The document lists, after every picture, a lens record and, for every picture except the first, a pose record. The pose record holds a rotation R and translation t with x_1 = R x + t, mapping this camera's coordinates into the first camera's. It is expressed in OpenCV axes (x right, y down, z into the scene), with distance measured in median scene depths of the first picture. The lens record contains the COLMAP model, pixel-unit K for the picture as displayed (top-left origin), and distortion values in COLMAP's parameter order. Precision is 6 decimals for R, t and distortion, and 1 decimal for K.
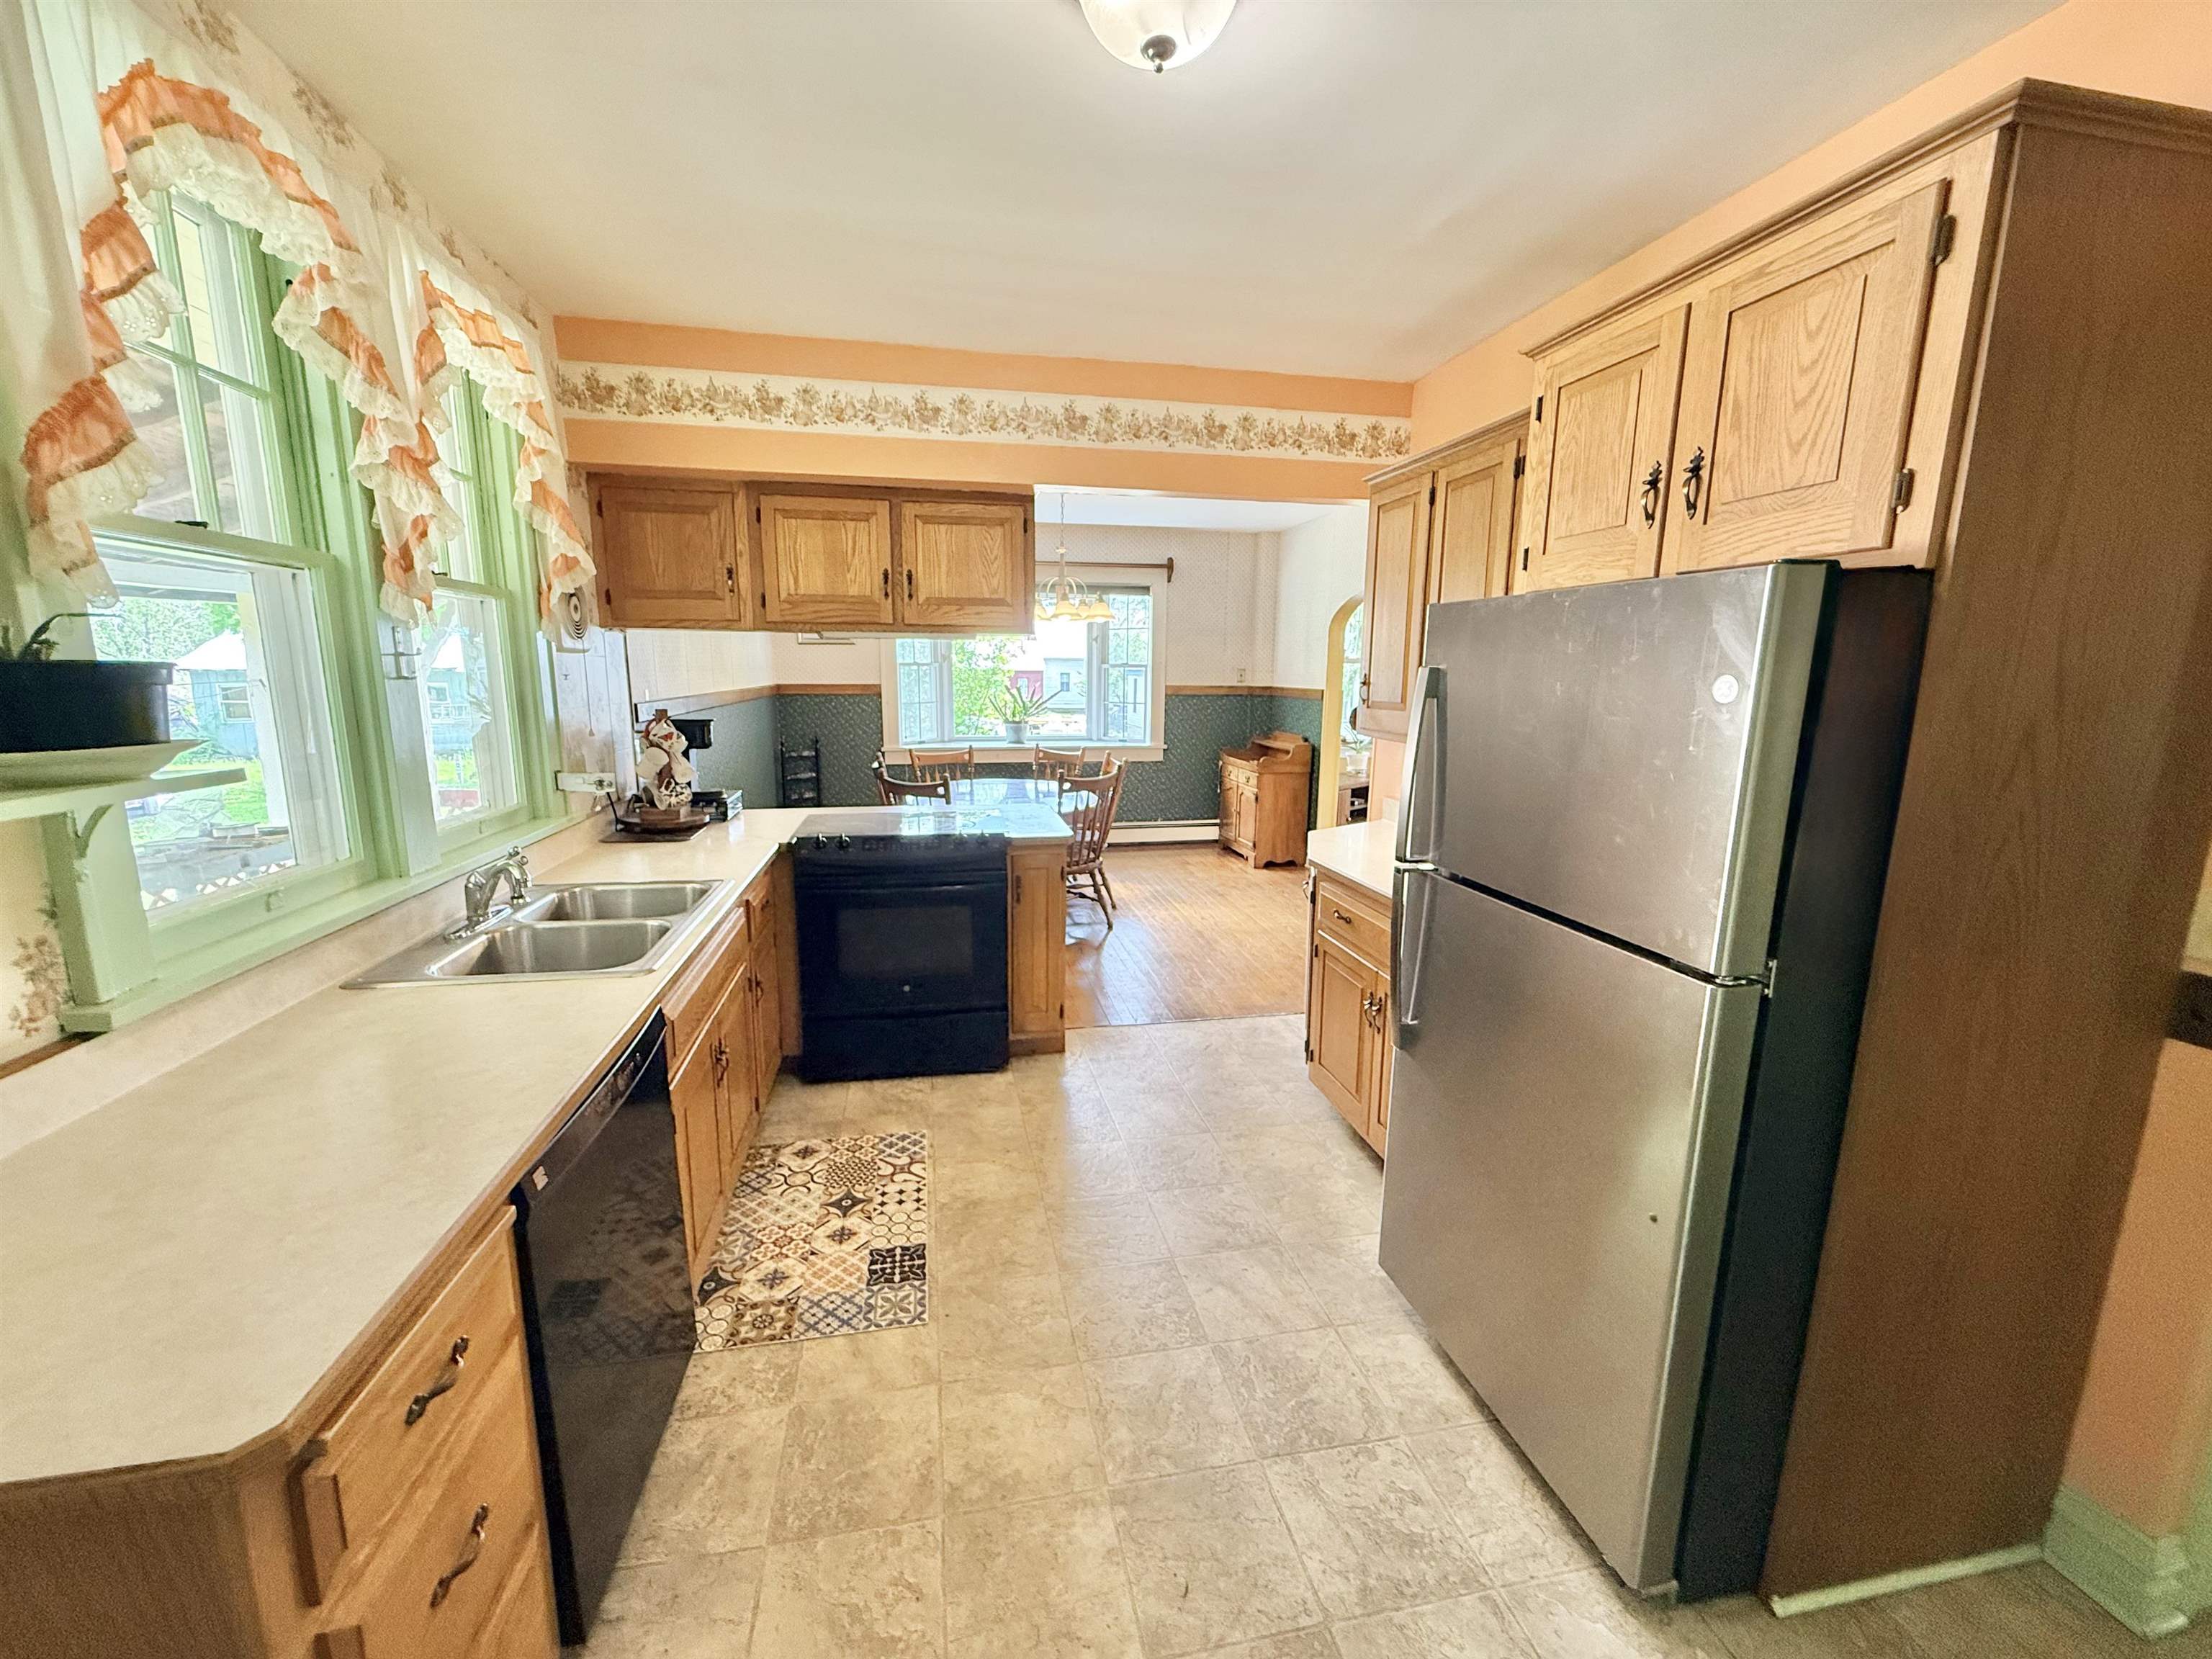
lens RADIAL K [[889.2, 0, 1102.5], [0, 889.2, 832.6], [0, 0, 1]] dist [0.001518, -0.000318]
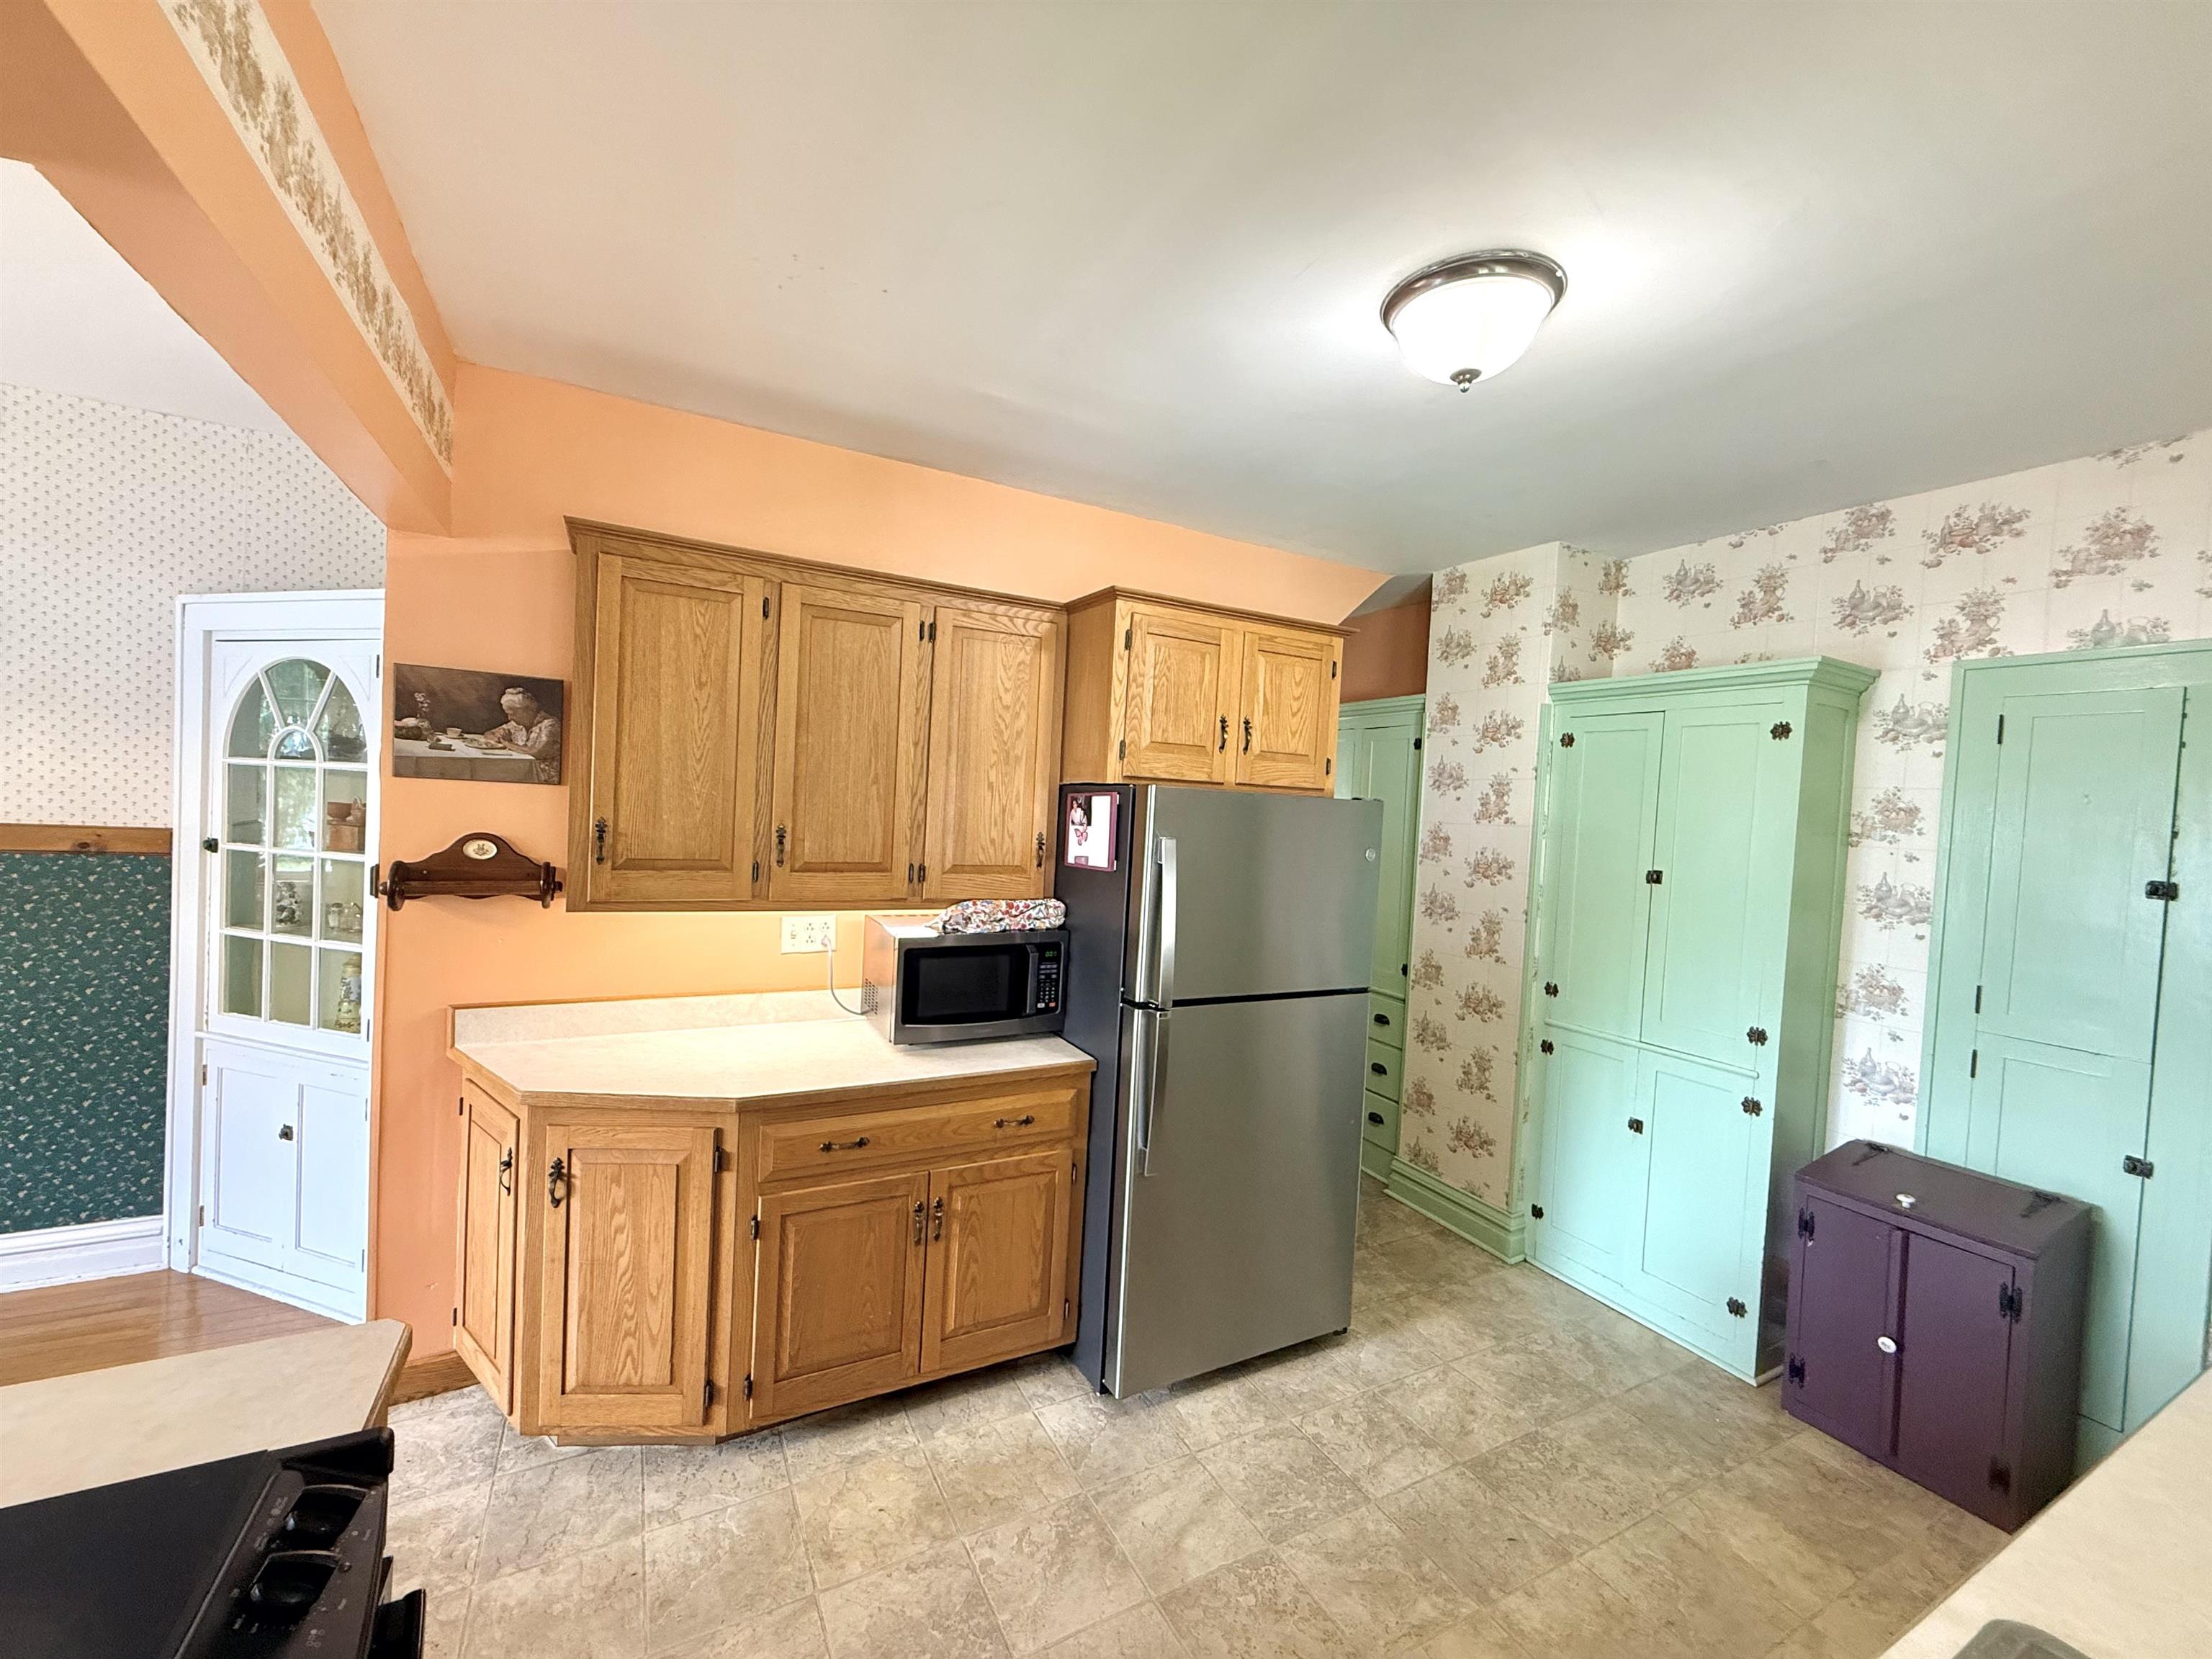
lens RADIAL K [[889.2, 0, 1100.3], [0, 889.2, 830.3], [0, 0, 1]] dist [0.001518, -0.000318]
pose [[-0.295377, -0.047925, 0.954178, -0.790915], [0.119093, 0.989104, 0.086546, -0.327756], [-0.947929, 0.139200, -0.286451, 1.513874]]
